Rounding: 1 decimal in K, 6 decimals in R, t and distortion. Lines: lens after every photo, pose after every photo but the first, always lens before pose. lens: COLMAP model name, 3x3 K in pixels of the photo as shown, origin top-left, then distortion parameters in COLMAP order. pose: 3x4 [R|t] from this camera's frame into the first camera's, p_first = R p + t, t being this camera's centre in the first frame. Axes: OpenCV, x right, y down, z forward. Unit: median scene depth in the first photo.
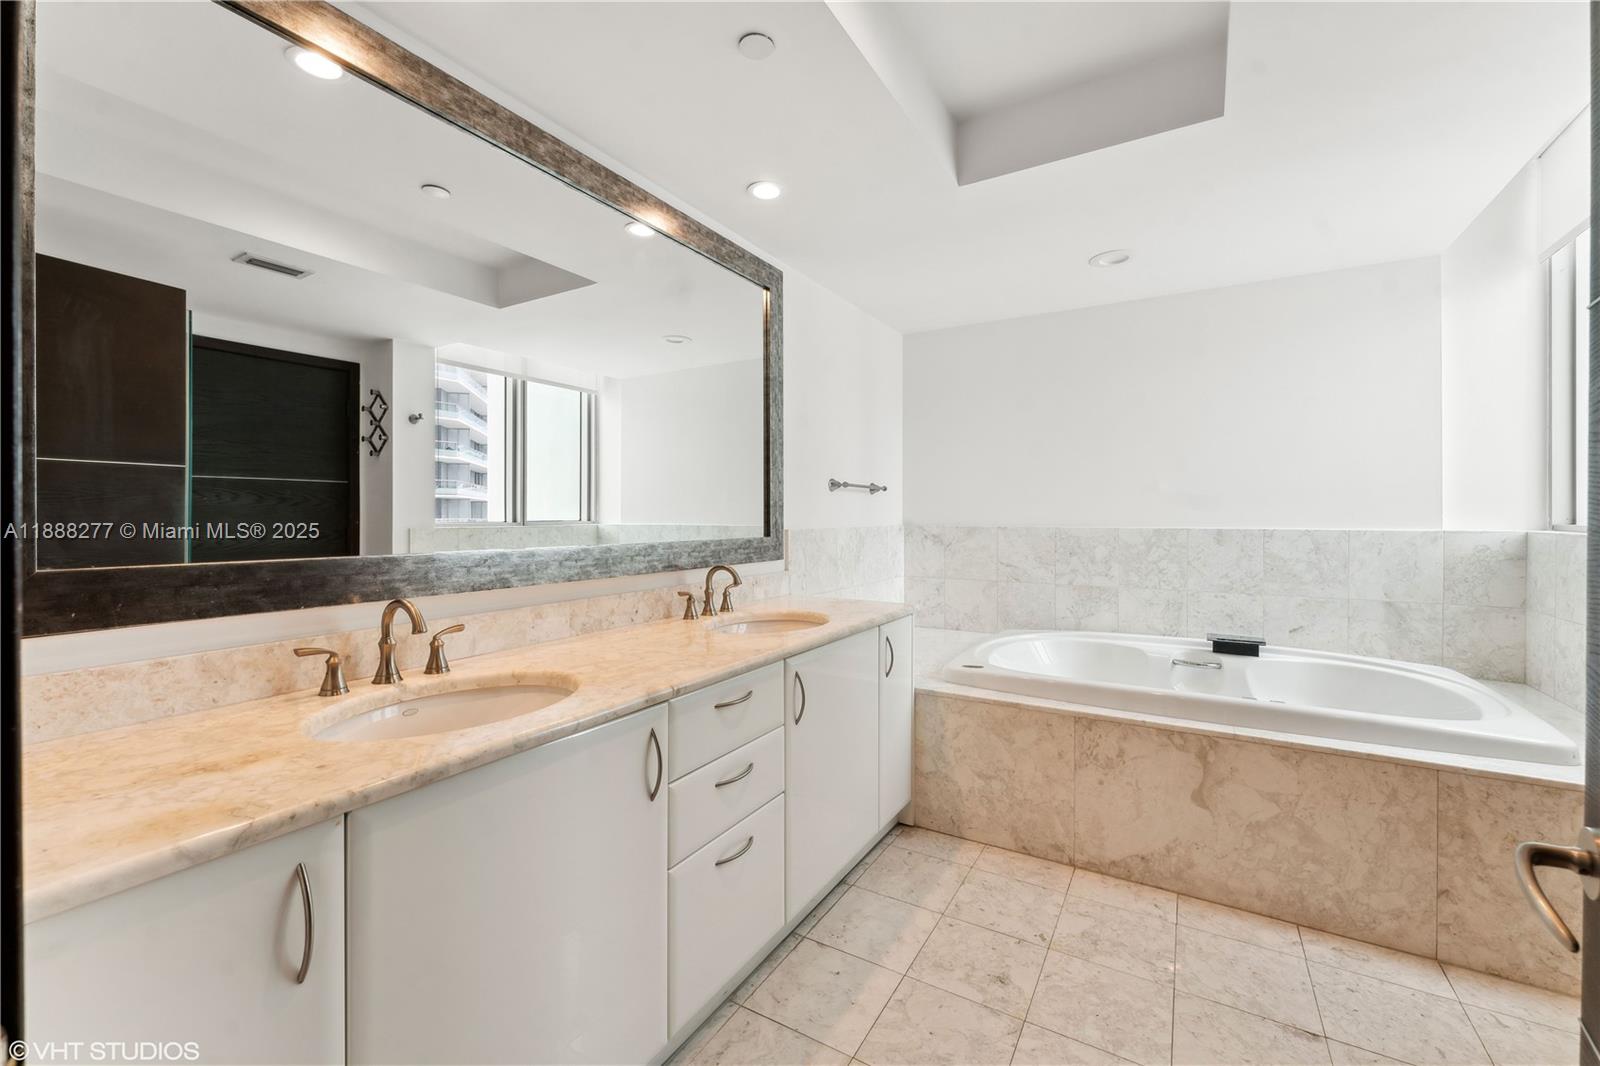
lens RADIAL K [[676.0, 0, 766.9], [0, 676.0, 503.7], [0, 0, 1]] dist [0.000227, 0.000215]
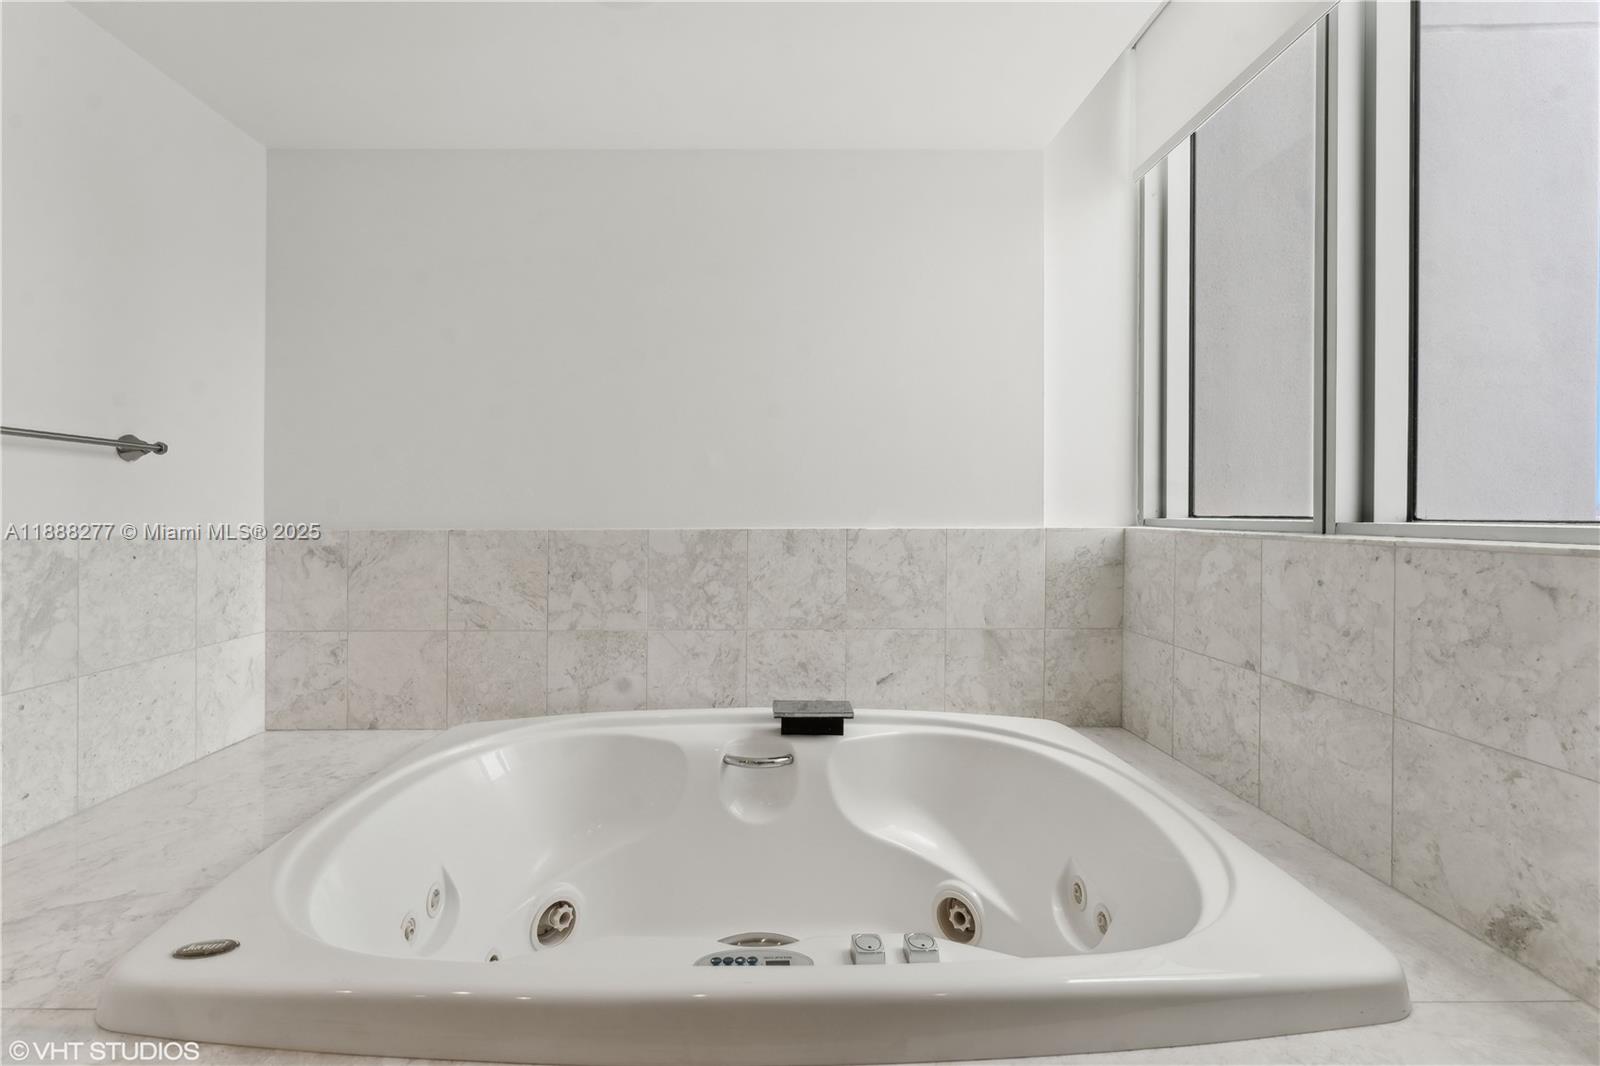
lens RADIAL K [[676.0, 0, 766.9], [0, 676.0, 503.7], [0, 0, 1]] dist [0.000227, 0.000215]
pose [[0.836292, 0.003899, 0.548271, 0.320711], [-0.005621, 0.999983, 0.001463, 0.013168], [-0.548256, -0.004305, 0.836300, 0.508951]]
